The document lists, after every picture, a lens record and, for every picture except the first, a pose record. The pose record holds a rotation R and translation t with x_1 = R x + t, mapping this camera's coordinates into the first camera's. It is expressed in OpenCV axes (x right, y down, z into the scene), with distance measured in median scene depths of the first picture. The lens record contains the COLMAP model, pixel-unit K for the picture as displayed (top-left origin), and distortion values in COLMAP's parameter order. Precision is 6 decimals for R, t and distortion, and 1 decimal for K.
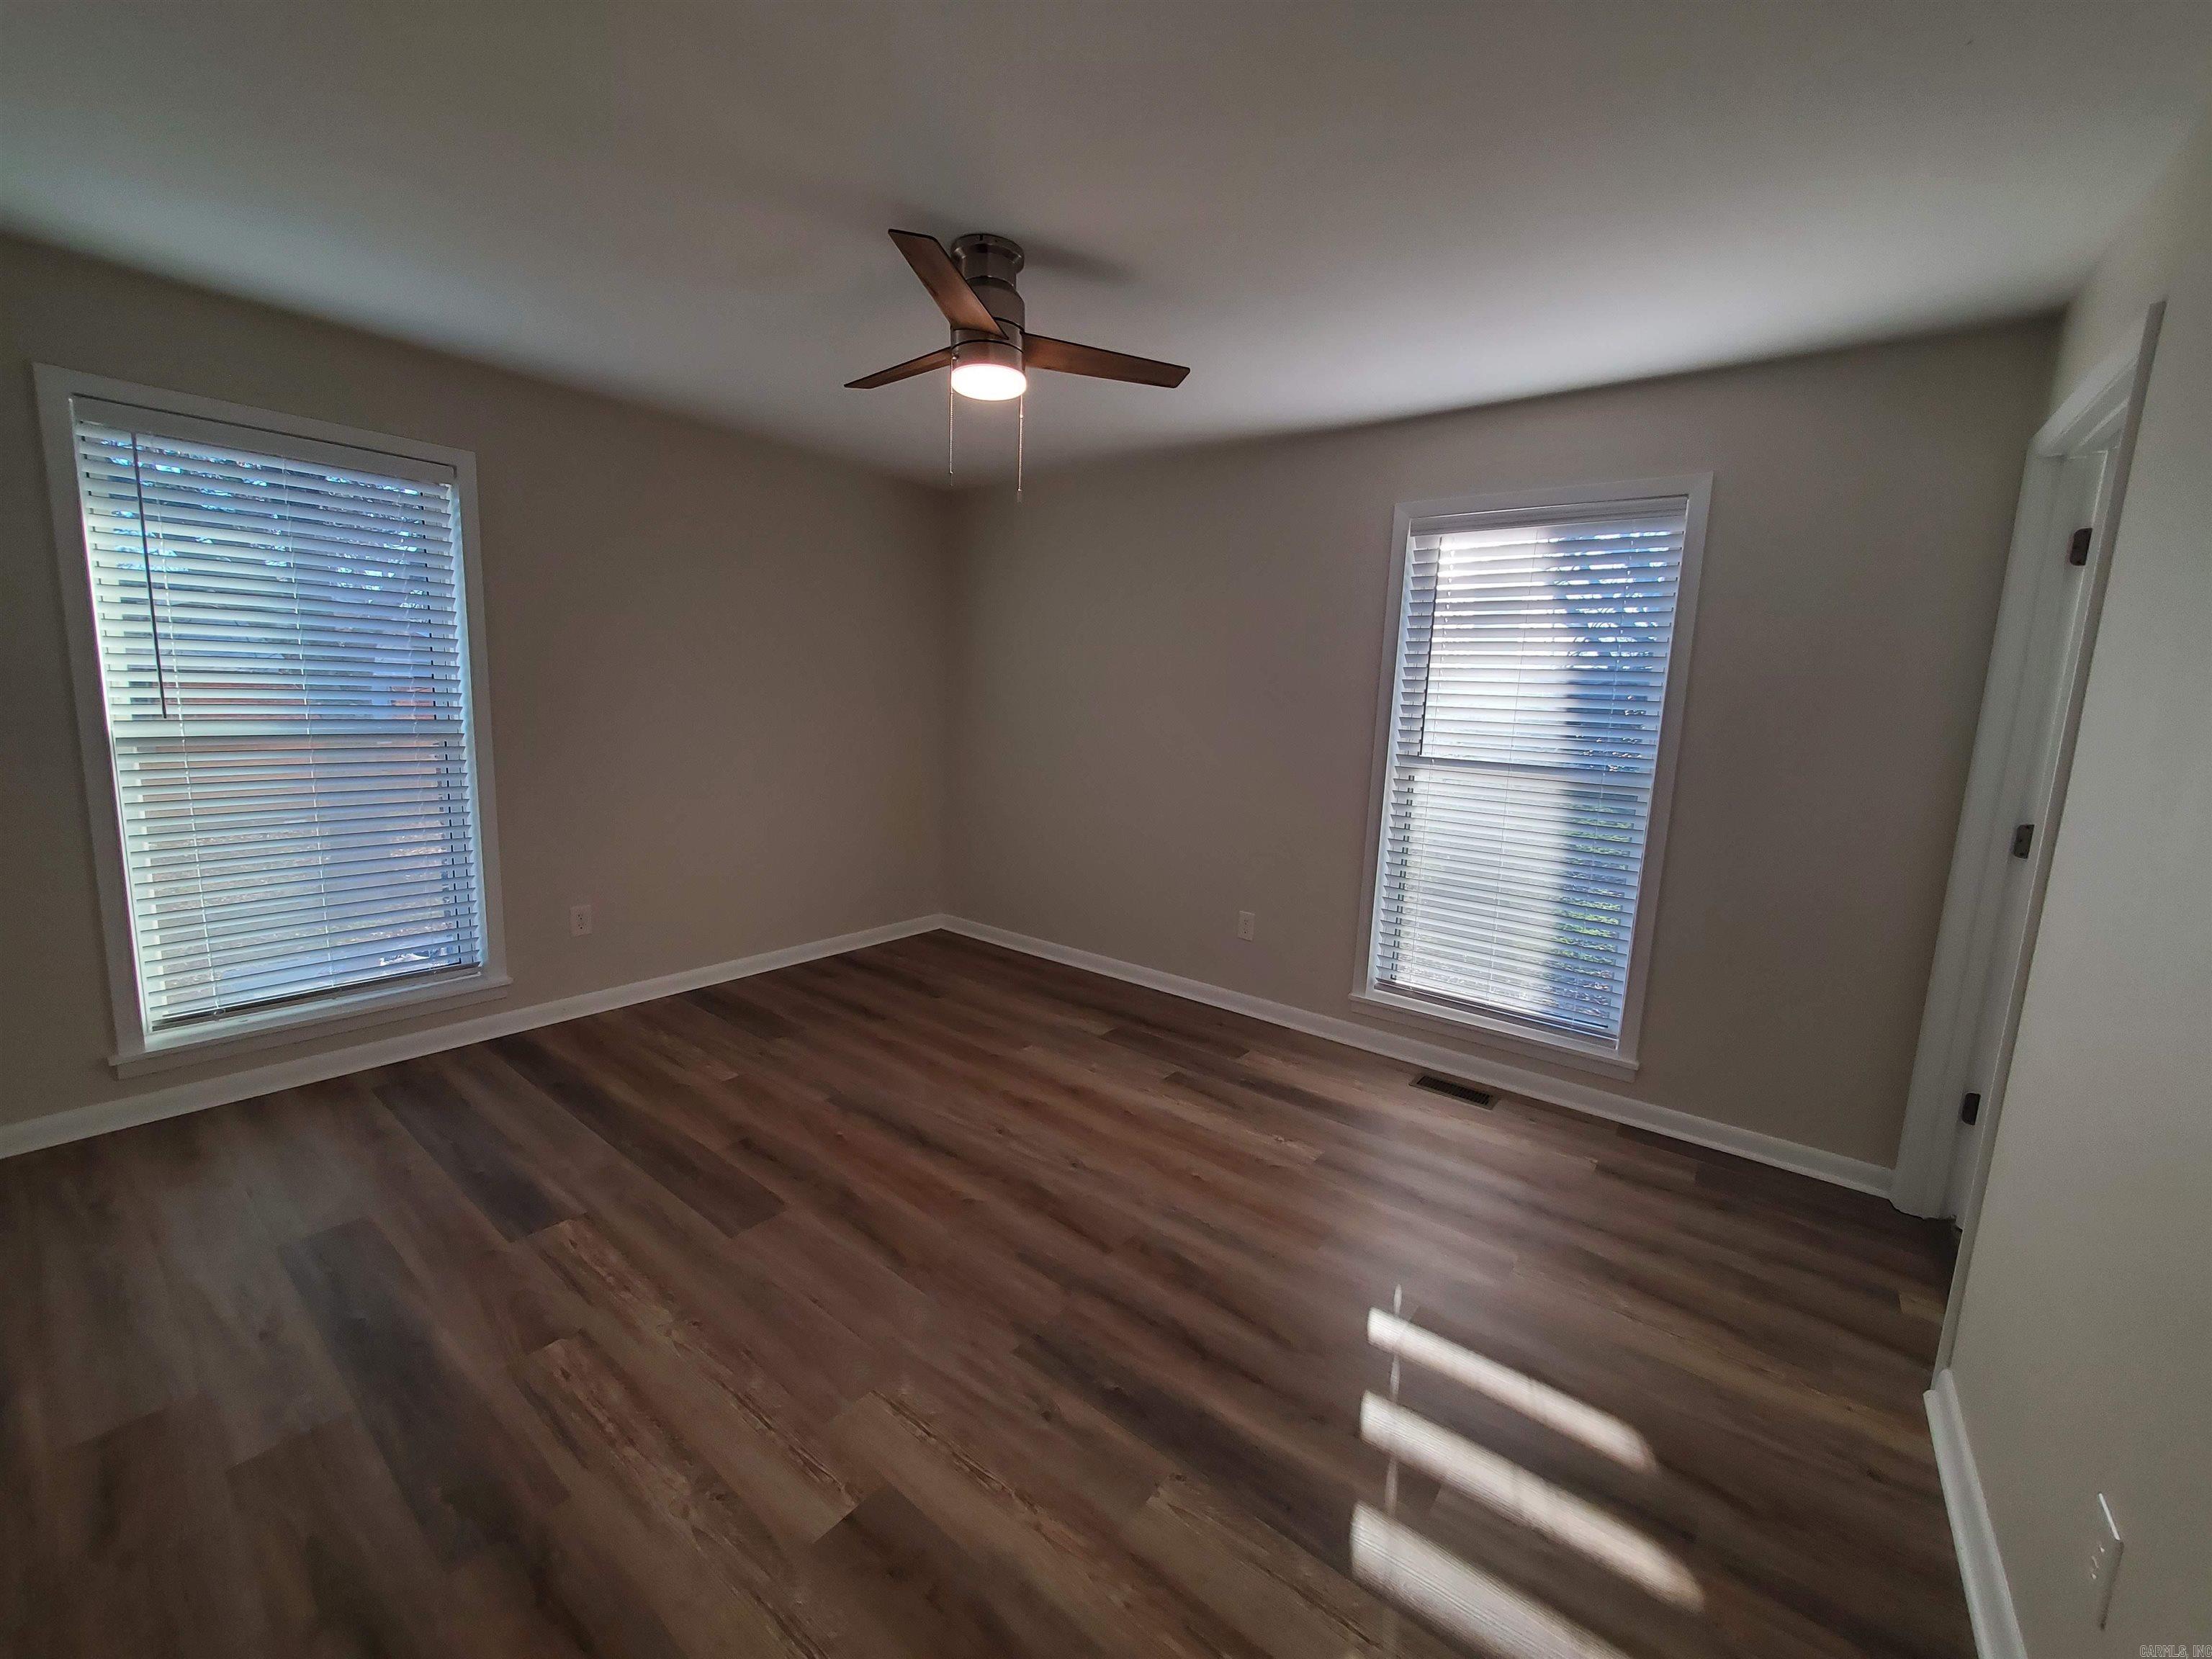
lens RADIAL K [[875.1, 0, 1099.9], [0, 875.1, 822.8], [0, 0, 1]] dist [-0.000401, -0.000453]
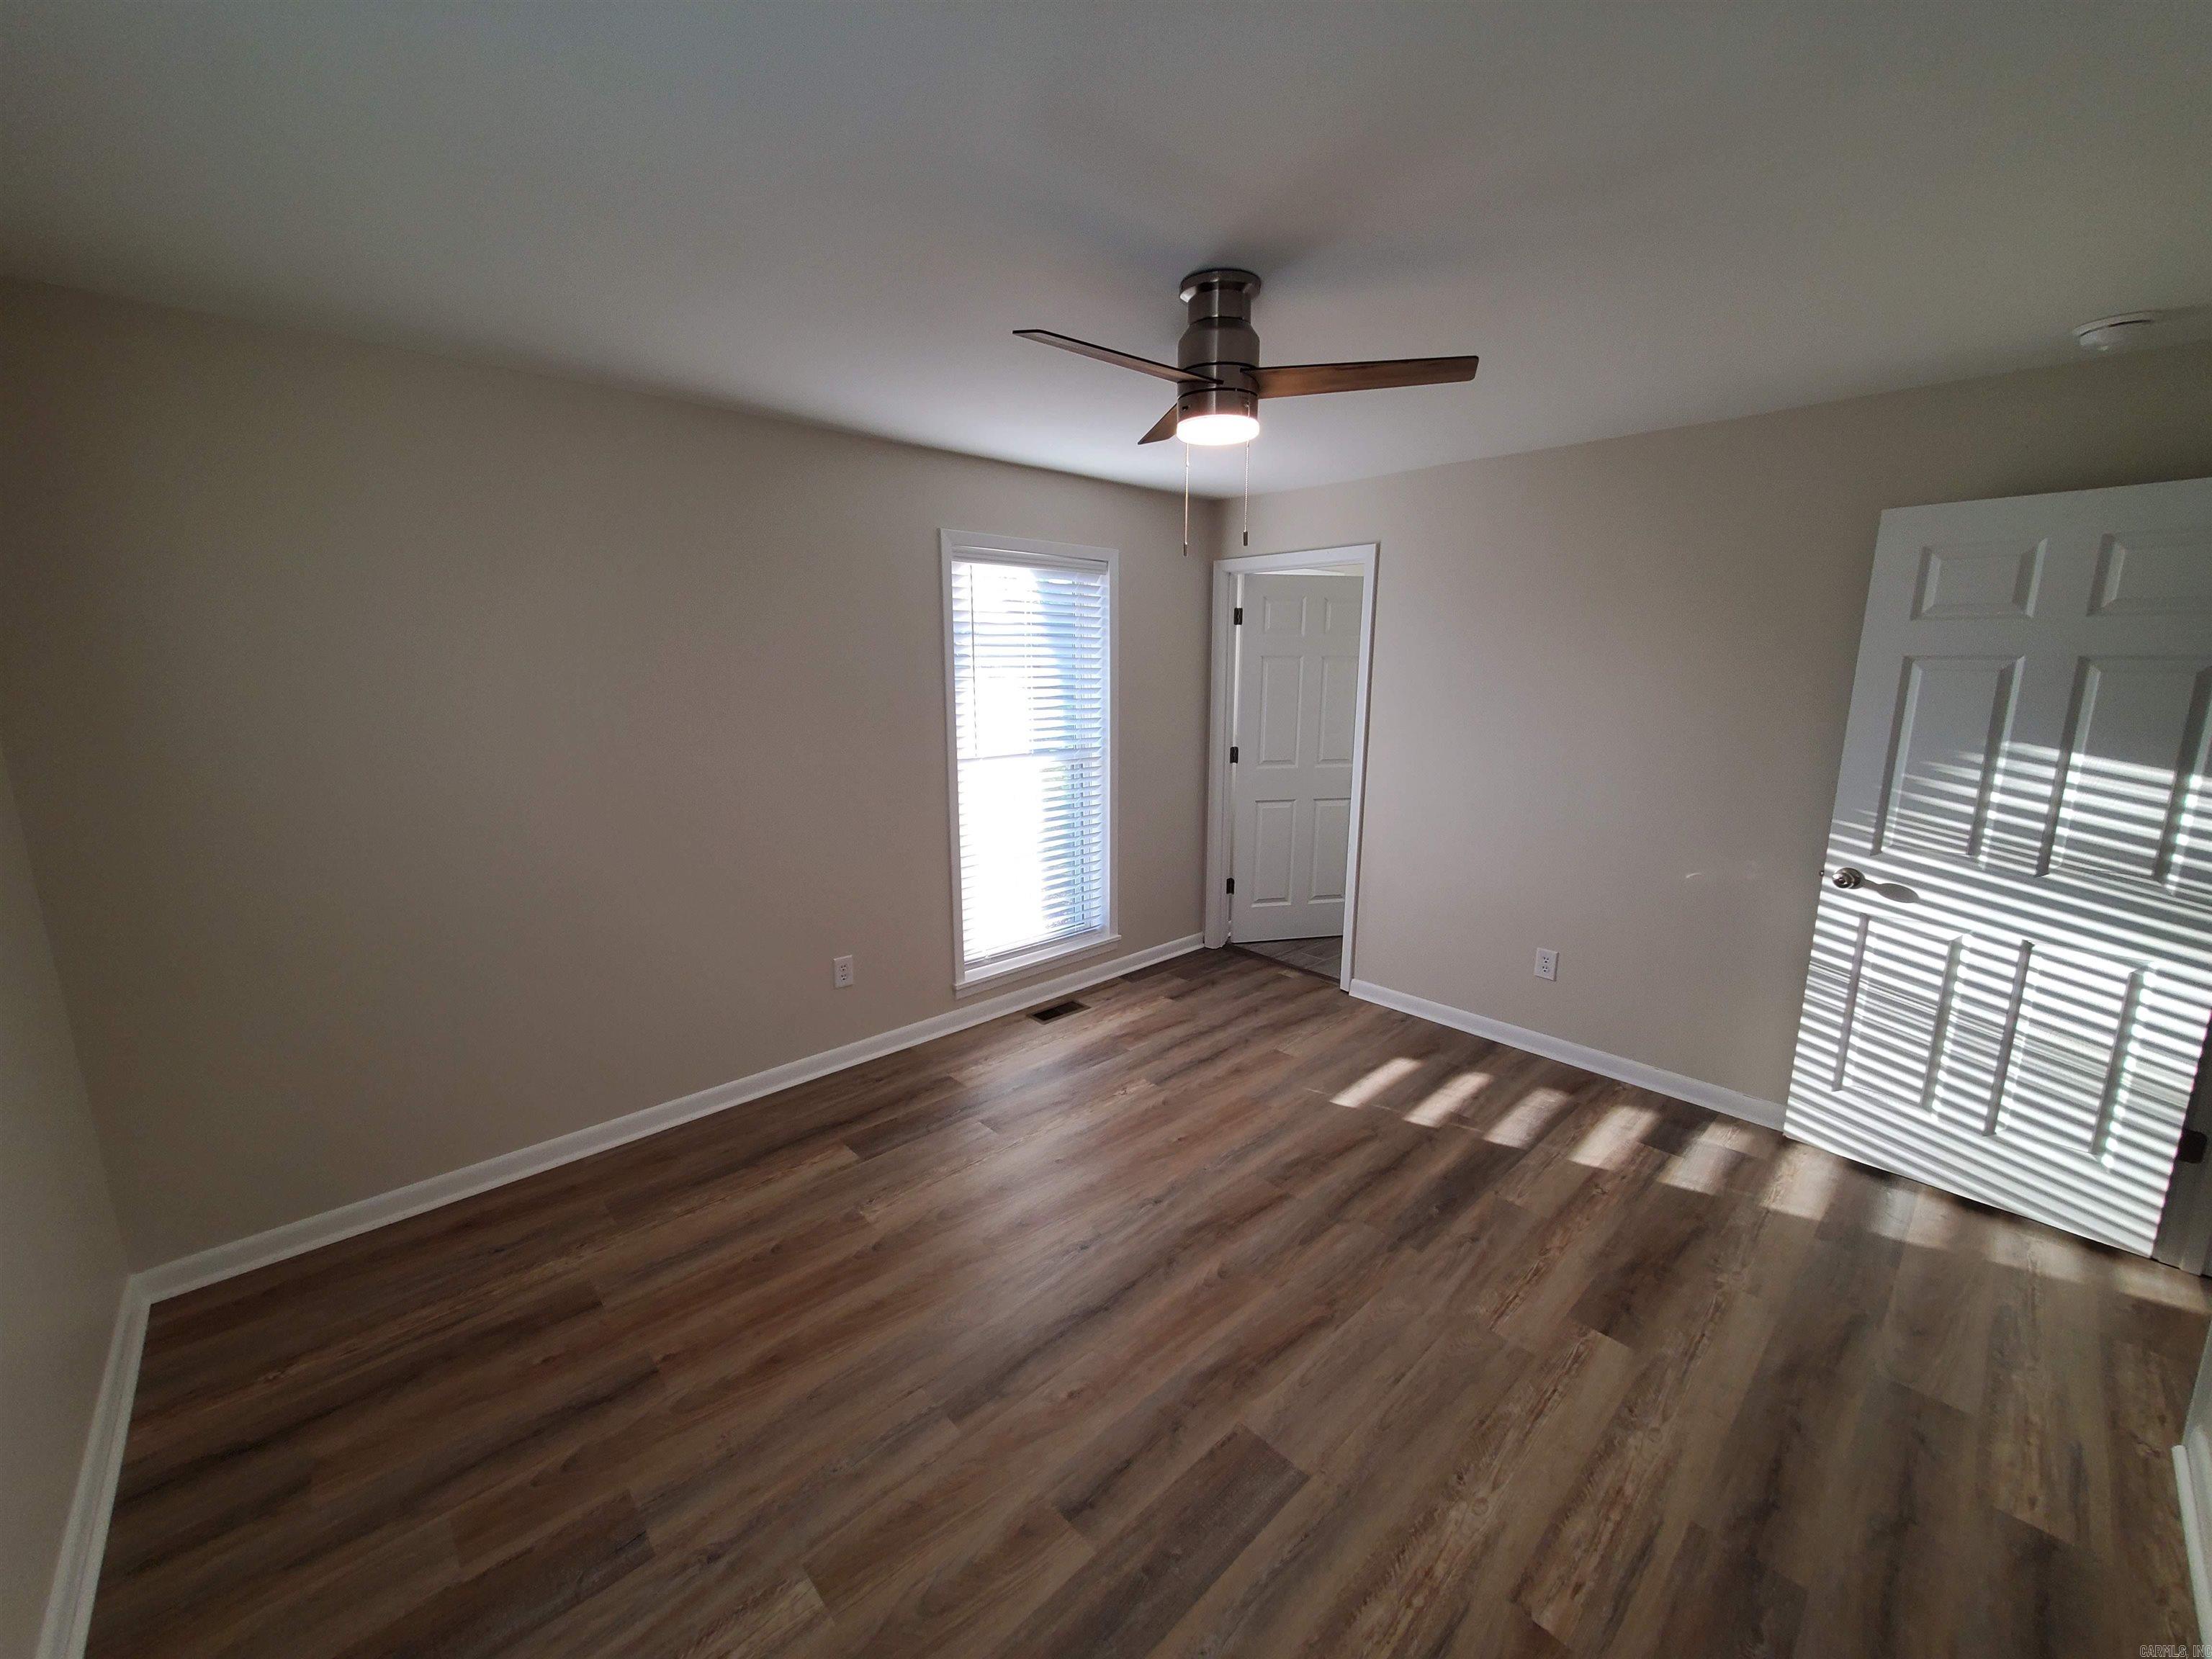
lens RADIAL K [[875.1, 0, 1099.9], [0, 875.1, 822.8], [0, 0, 1]] dist [-0.000401, -0.000453]
pose [[0.157277, -0.219283, 0.962901, -0.981998], [0.154093, 0.968543, 0.195399, -0.261731], [-0.975458, 0.117645, 0.186120, 0.872913]]
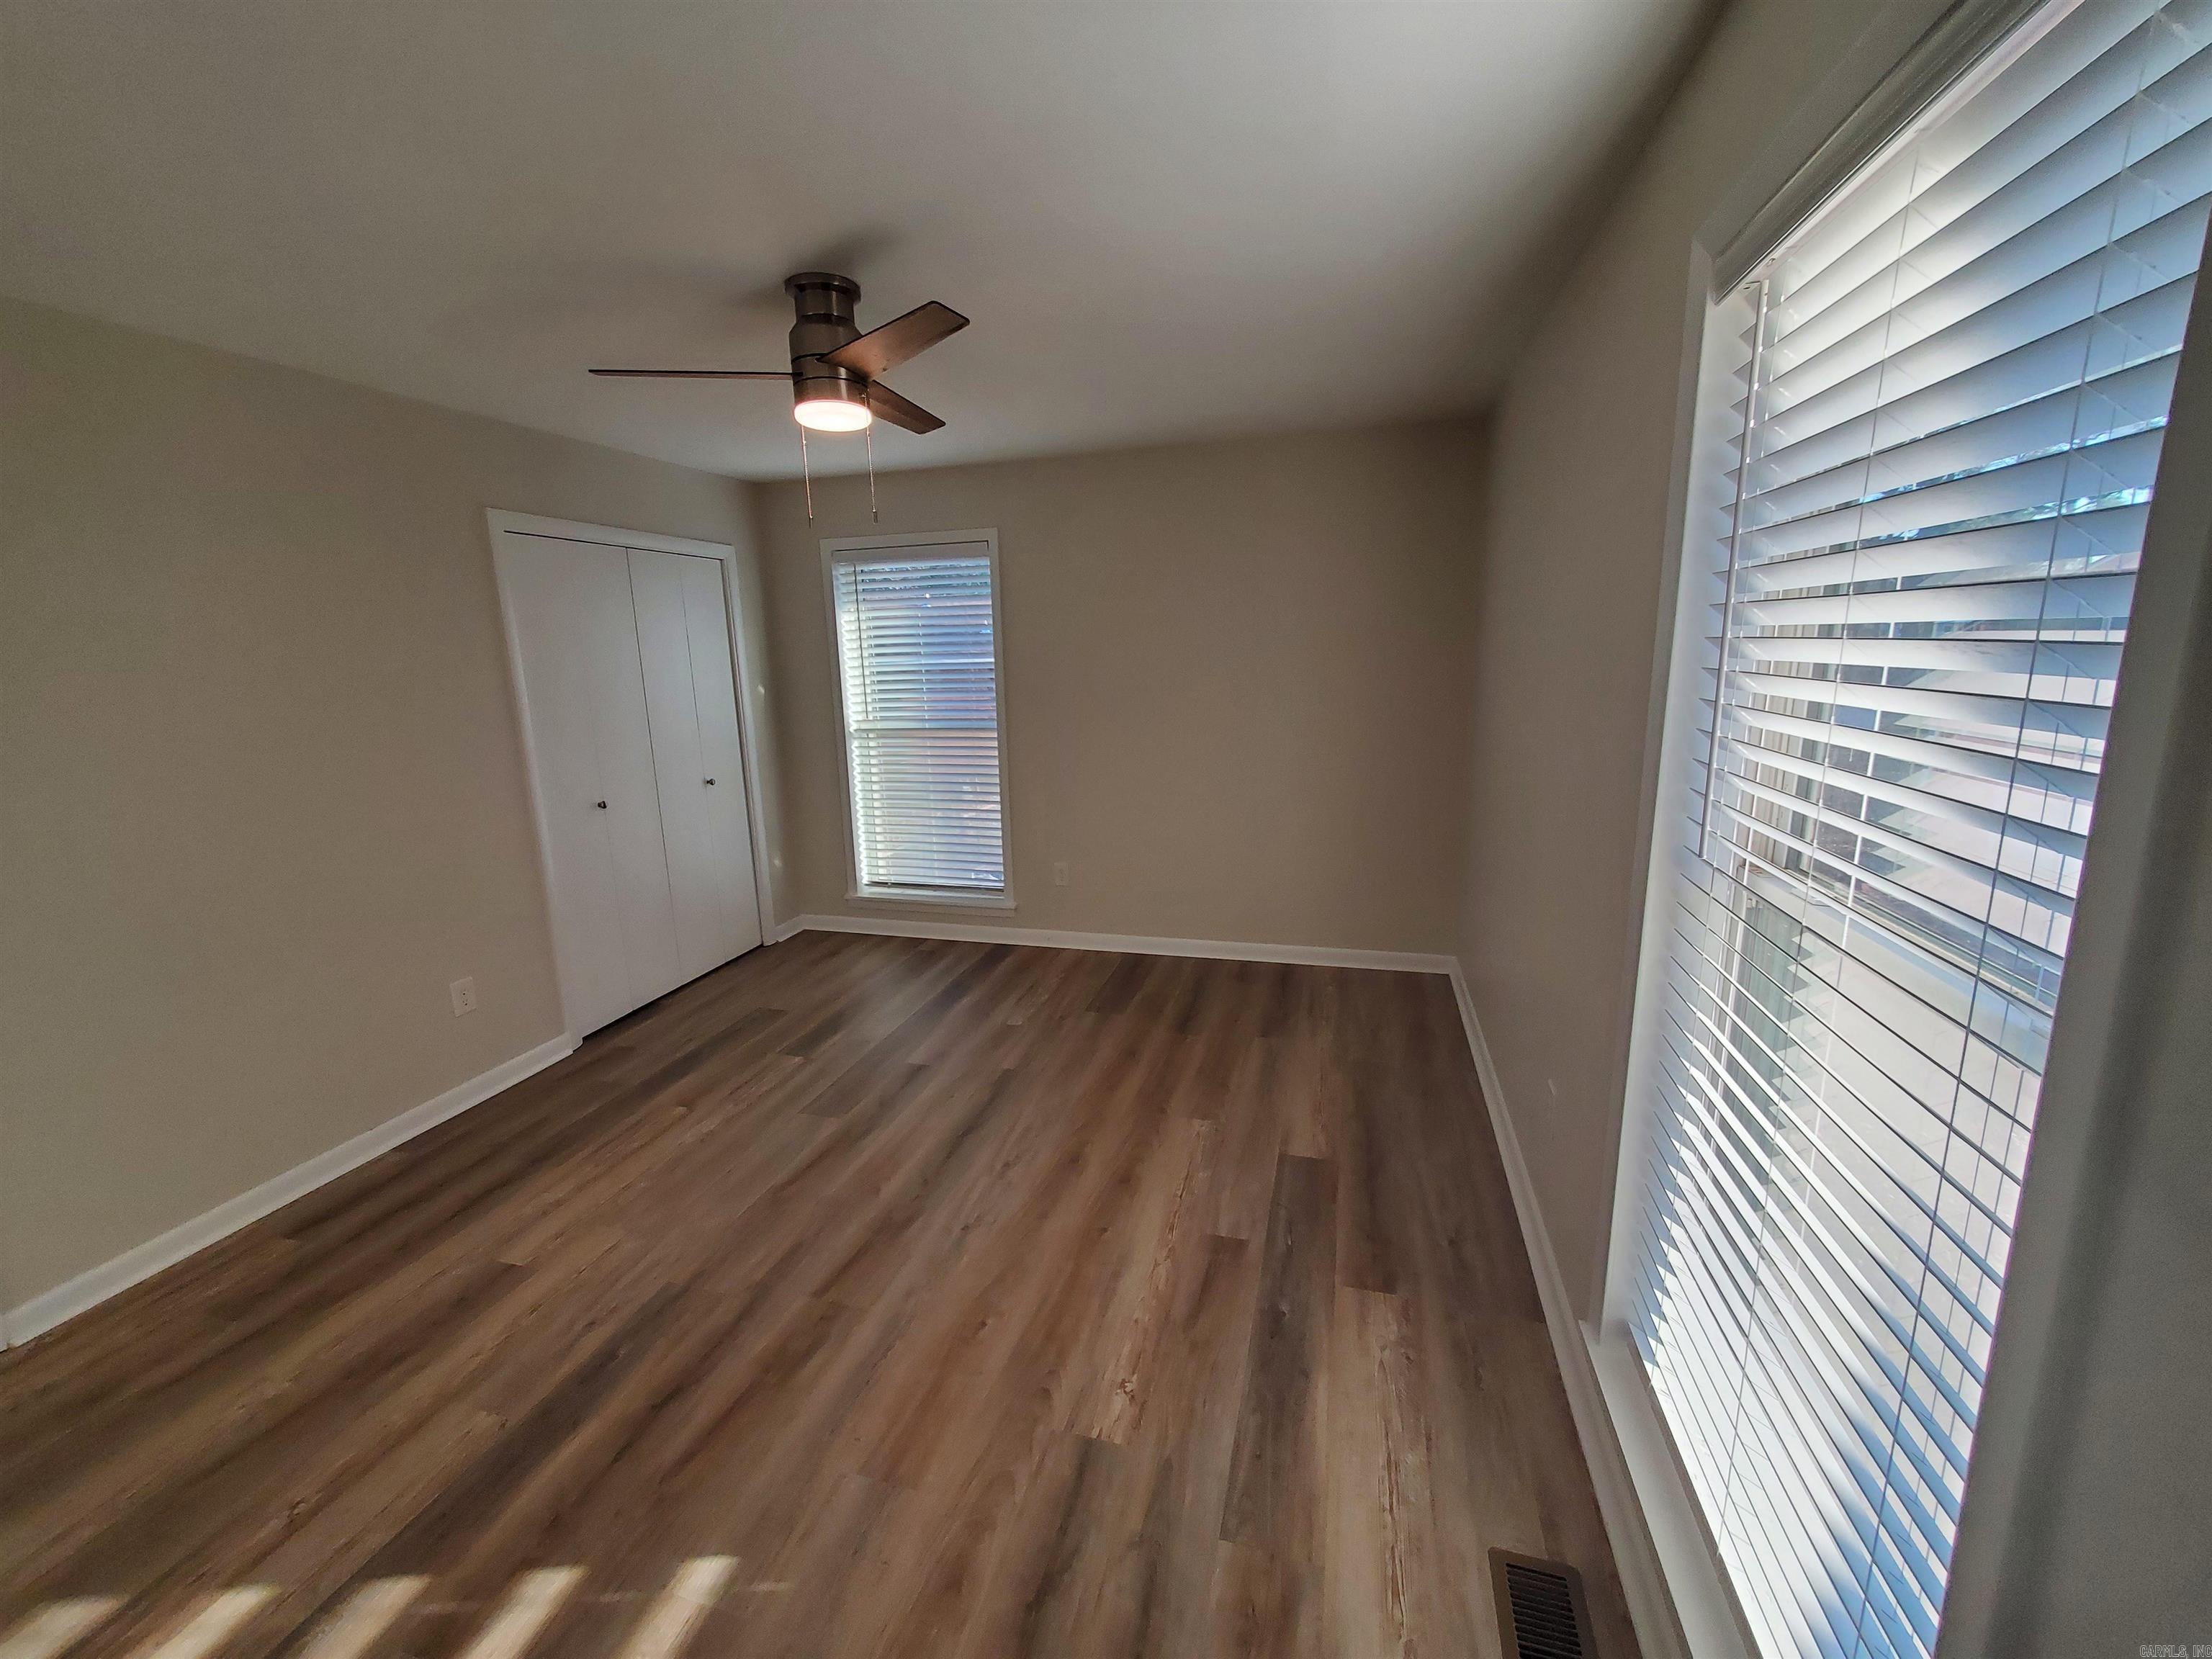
lens RADIAL K [[875.1, 0, 1099.9], [0, 875.1, 822.8], [0, 0, 1]] dist [-0.000401, -0.000453]
pose [[0.371819, 0.132862, -0.918748, 0.860571], [-0.091784, 0.990117, 0.106038, -0.149445], [0.923757, 0.044899, 0.380339, 0.807577]]
